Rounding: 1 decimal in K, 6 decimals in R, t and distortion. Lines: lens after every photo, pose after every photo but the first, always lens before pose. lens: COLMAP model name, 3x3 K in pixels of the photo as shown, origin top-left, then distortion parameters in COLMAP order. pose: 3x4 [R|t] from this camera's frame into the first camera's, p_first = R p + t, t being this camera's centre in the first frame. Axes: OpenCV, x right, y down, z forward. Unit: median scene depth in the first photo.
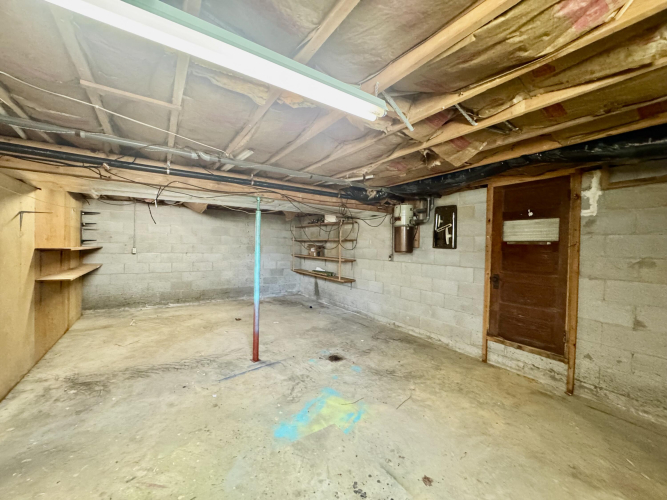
lens RADIAL K [[267.3, 0, 333.6], [0, 267.3, 248.8], [0, 0, 1]] dist [-0.004236, 0.001019]
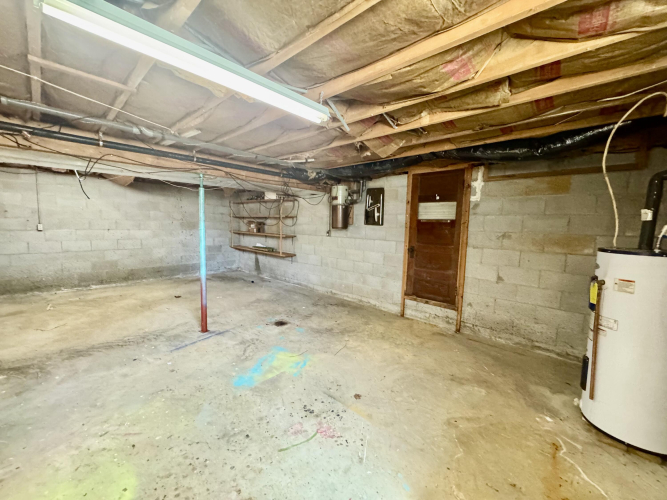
lens RADIAL K [[267.3, 0, 333.0], [0, 267.3, 249.3], [0, 0, 1]] dist [-0.004236, 0.001019]
pose [[0.972447, -0.019851, 0.232276, -0.045687], [-0.001376, 0.995862, 0.090870, -0.002628], [-0.233118, -0.088686, 0.968396, -0.143877]]
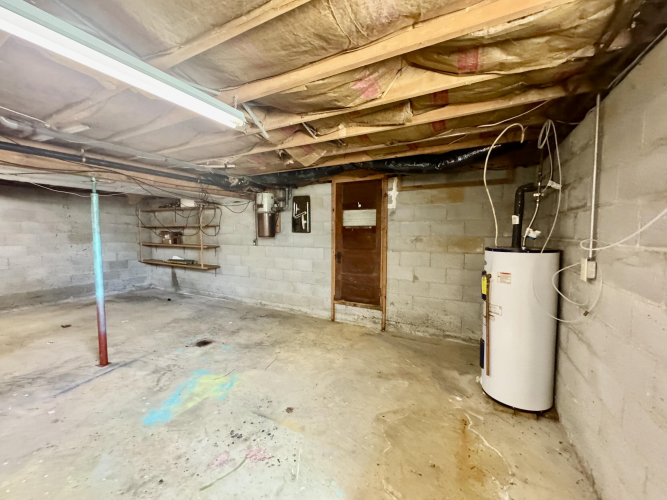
lens RADIAL K [[267.3, 0, 332.5], [0, 267.3, 249.3], [0, 0, 1]] dist [-0.004236, 0.001019]
pose [[0.881614, -0.051145, 0.469192, -0.025443], [0.022409, 0.997526, 0.066629, -0.005109], [-0.471439, -0.048227, 0.880579, -0.143691]]
